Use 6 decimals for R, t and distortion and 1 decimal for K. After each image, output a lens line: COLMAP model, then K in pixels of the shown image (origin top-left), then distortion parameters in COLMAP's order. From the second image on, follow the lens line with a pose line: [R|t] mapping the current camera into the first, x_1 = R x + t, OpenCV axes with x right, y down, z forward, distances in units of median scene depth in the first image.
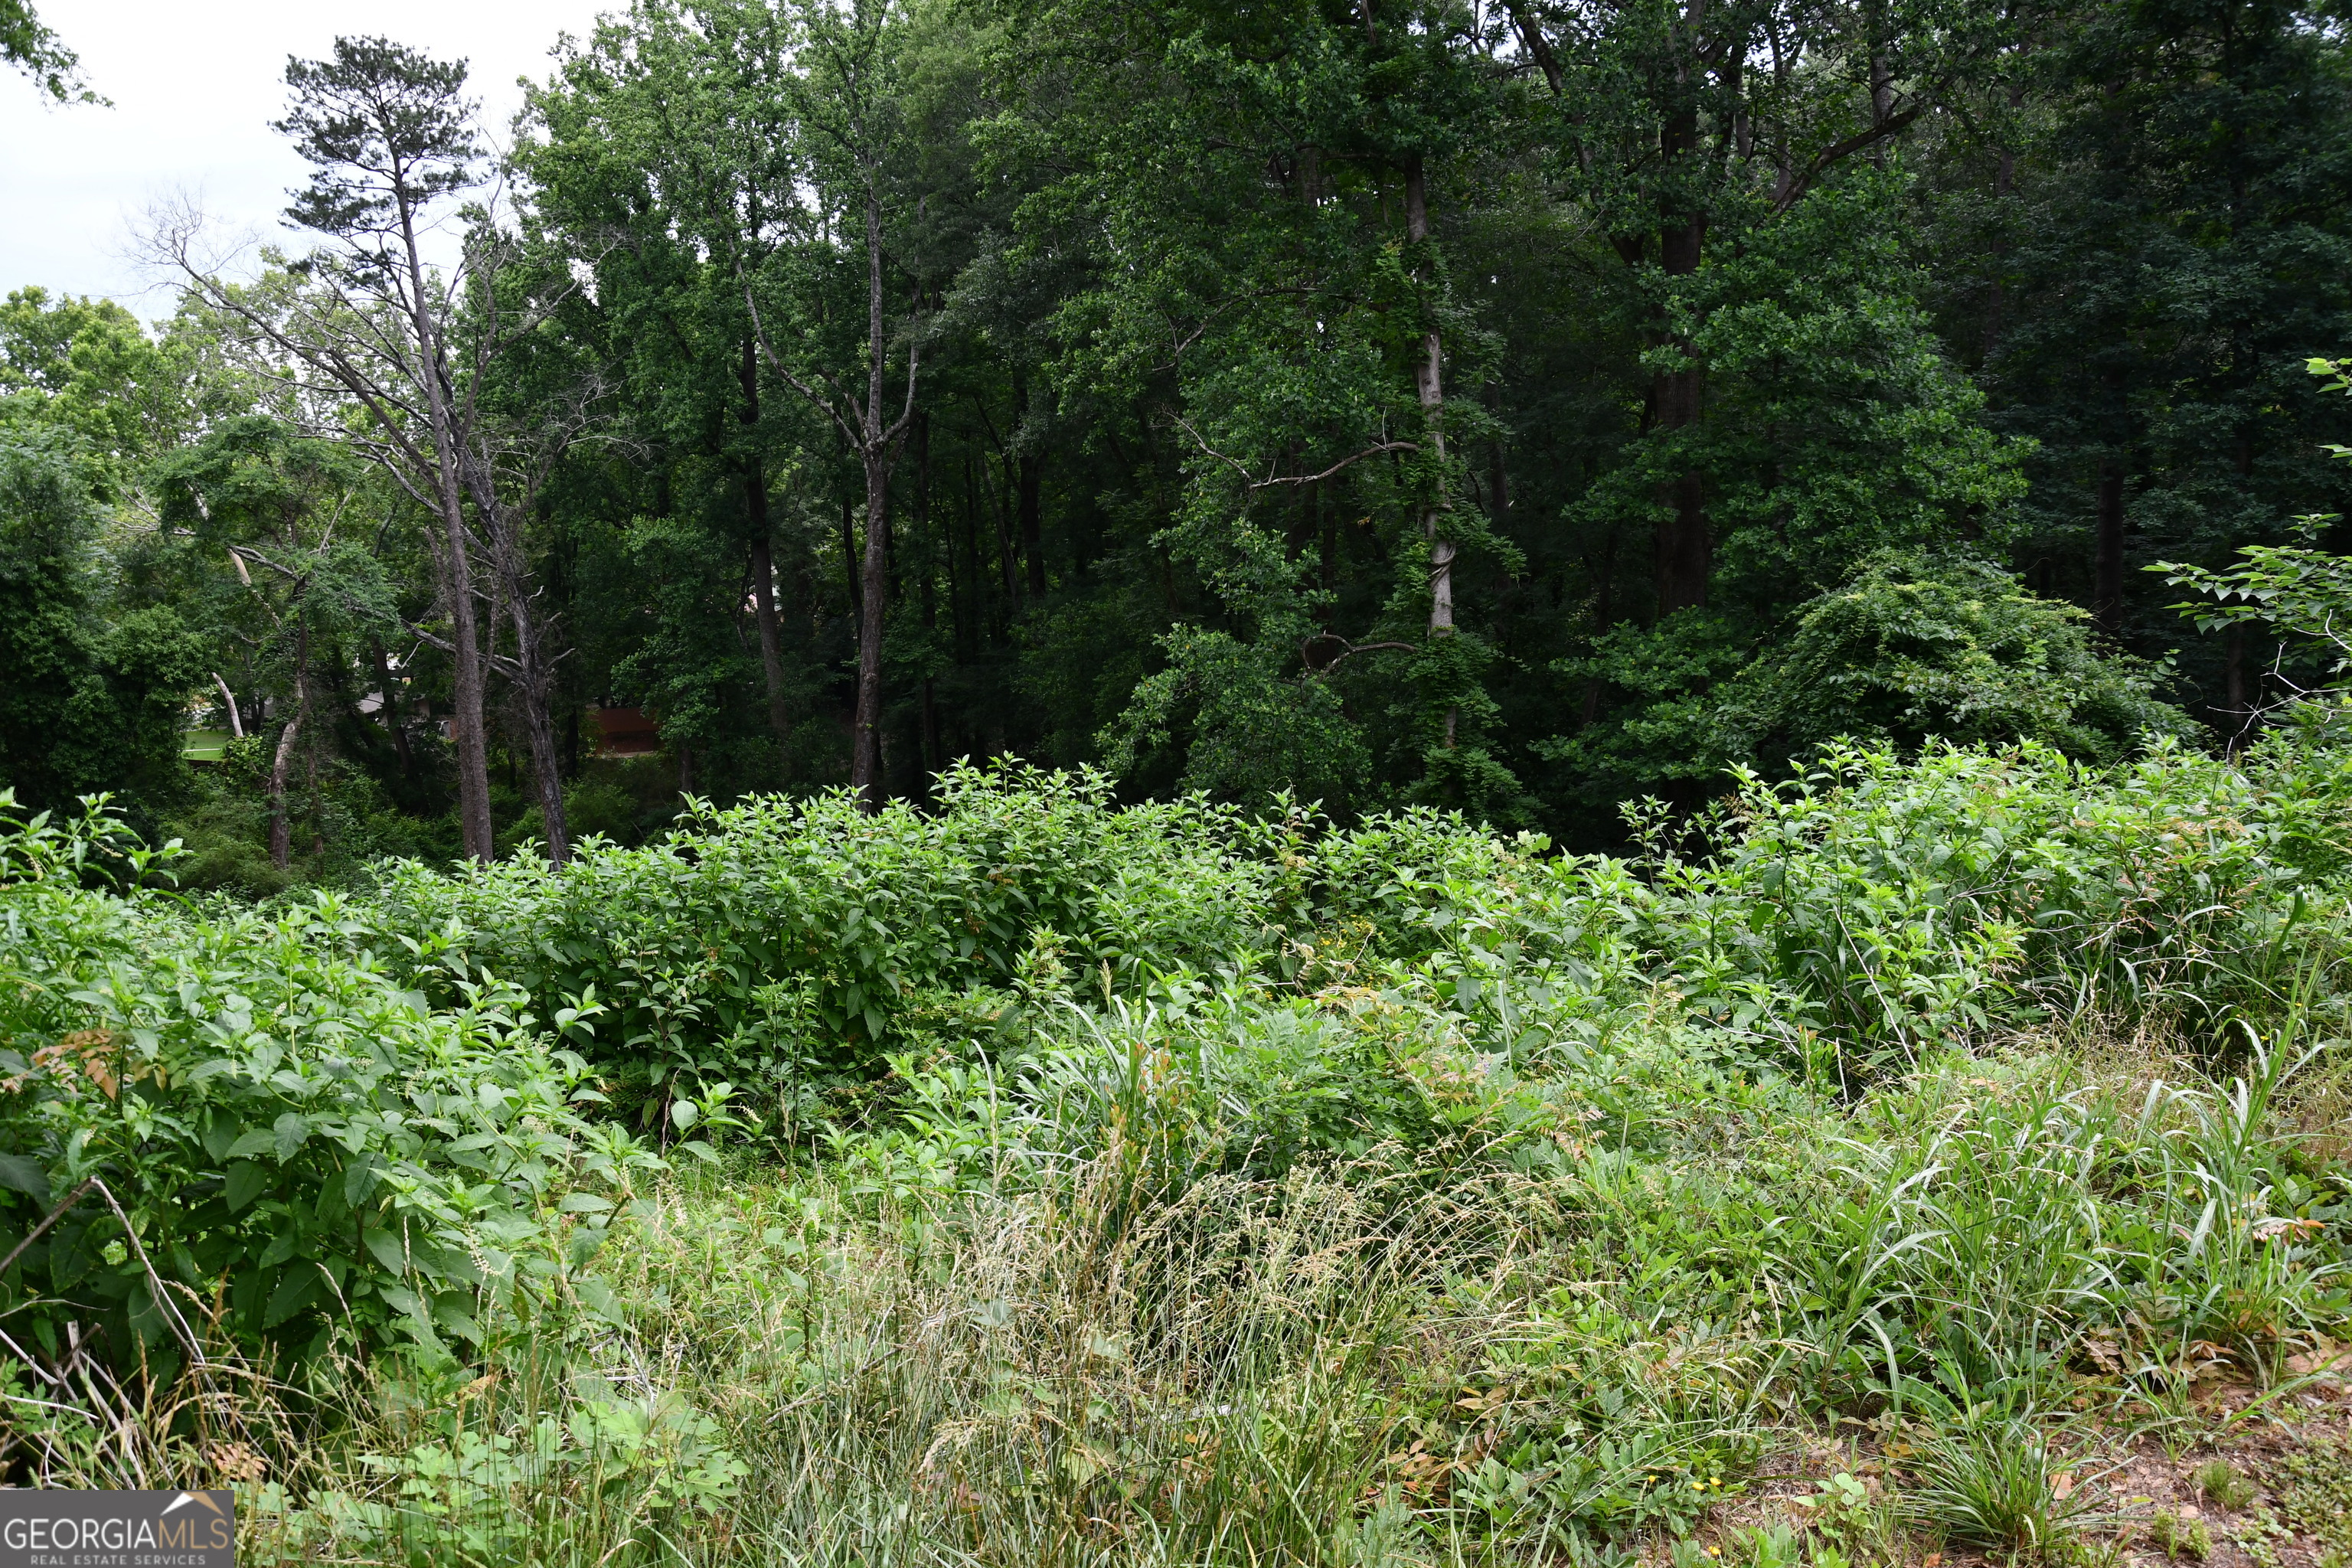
lens RADIAL K [[1848.2, 0, 1180.6], [0, 1848.2, 814.3], [0, 0, 1]] dist [-0.156753, 0.129171]
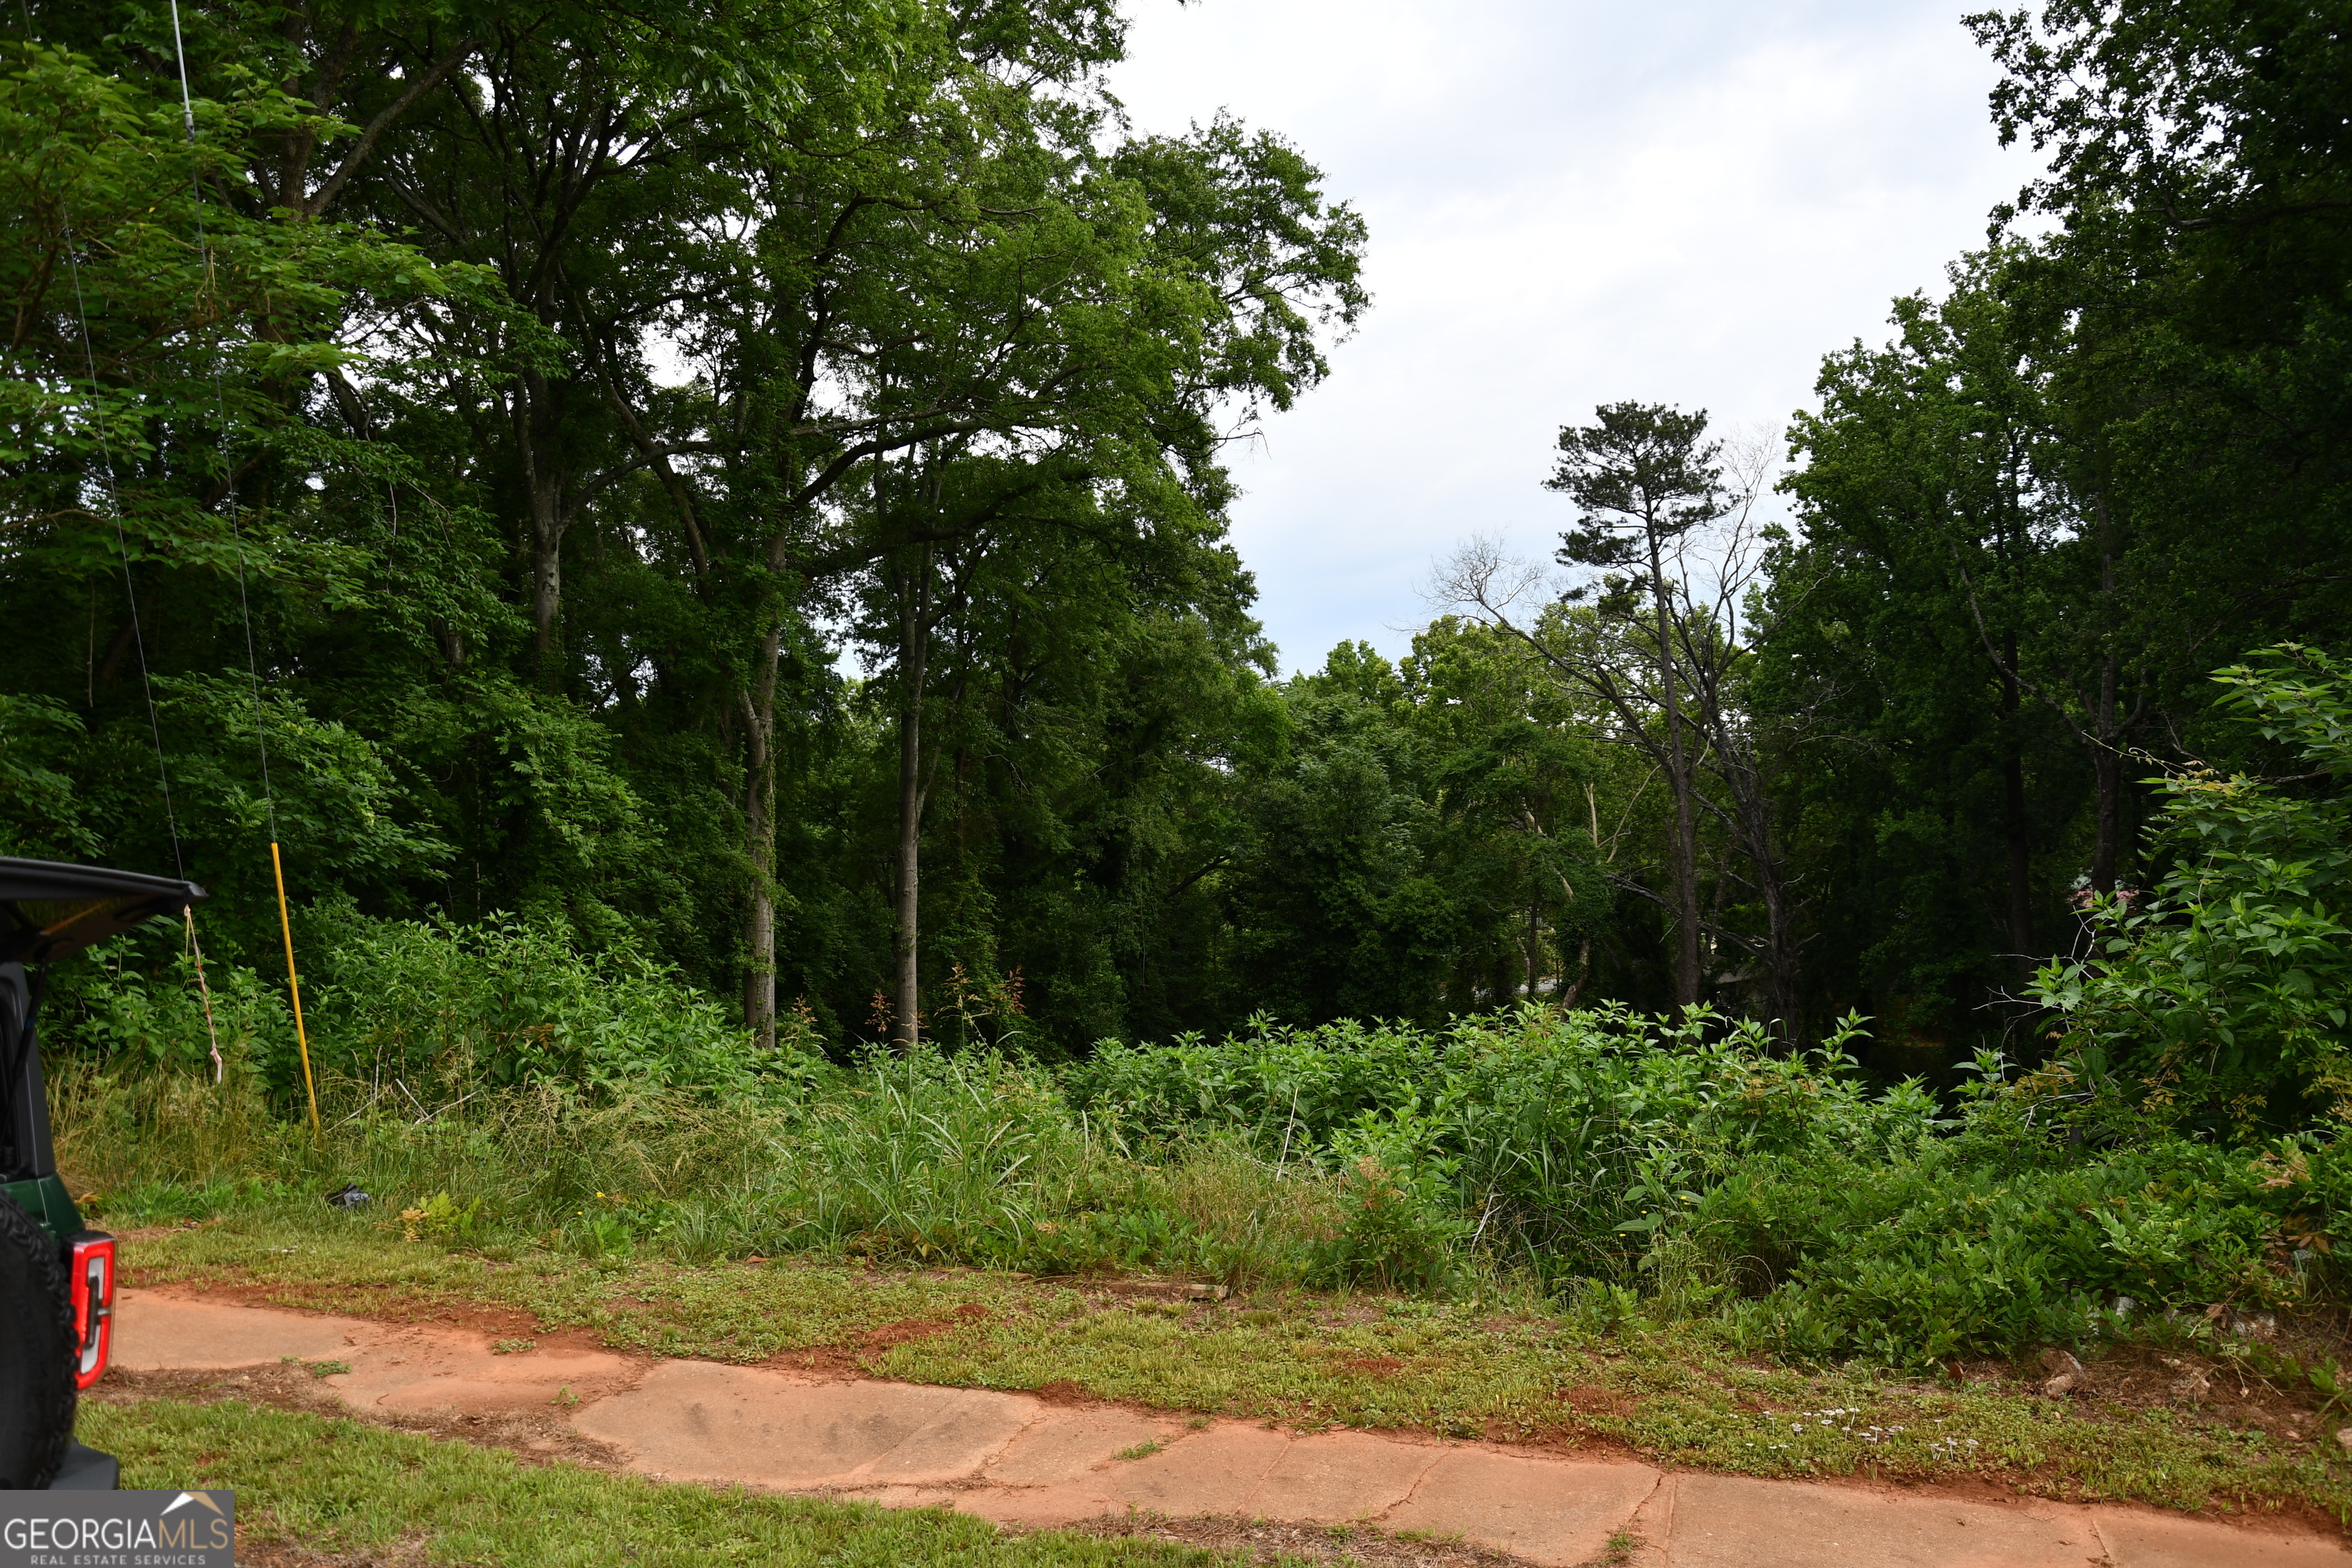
lens RADIAL K [[1848.2, 0, 1180.6], [0, 1848.2, 814.3], [0, 0, 1]] dist [-0.156753, 0.129171]
pose [[0.721433, 0.002753, -0.692479, 0.274319], [-0.112057, 0.987277, -0.112816, 0.002794], [0.683358, 0.158986, 0.712562, -0.037977]]
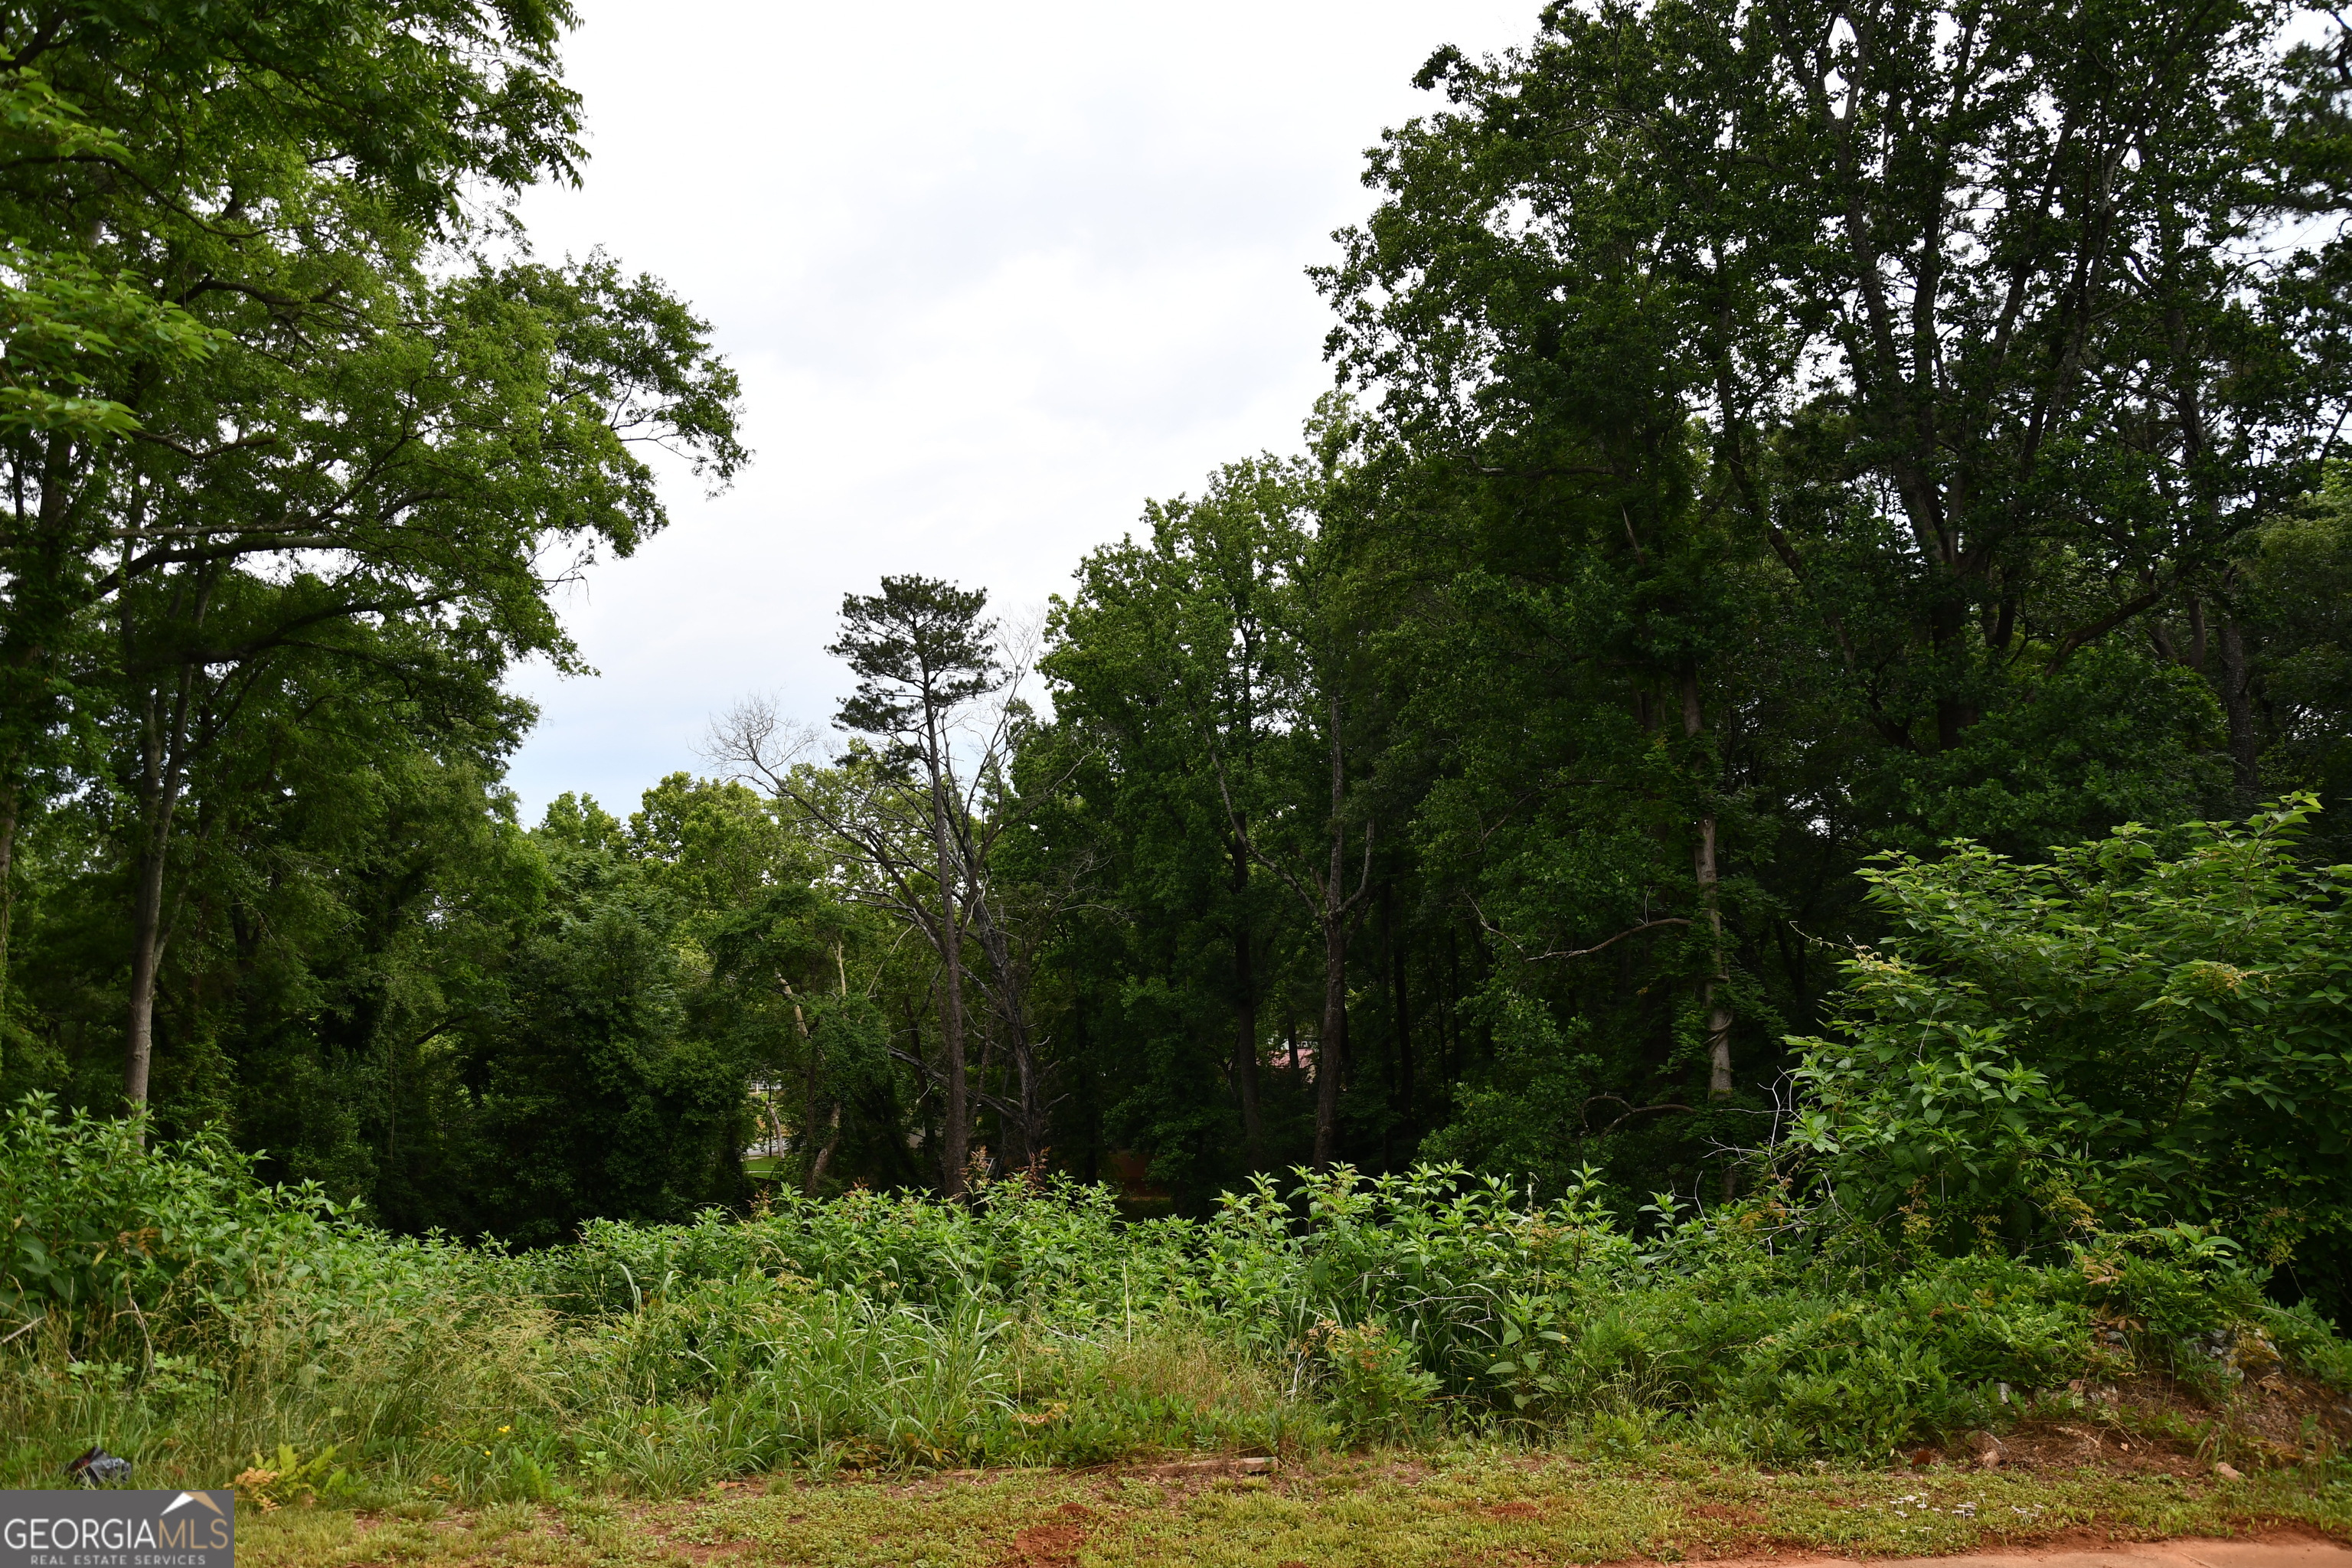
lens RADIAL K [[1851.3, 0, 1179.6], [0, 1851.3, 814.6], [0, 0, 1]] dist [-0.156315, 0.131334]
pose [[0.948627, -0.018692, -0.315844, 0.182493], [-0.059744, 0.969713, -0.236828, 0.011070], [0.310704, 0.243531, 0.918779, -0.098192]]
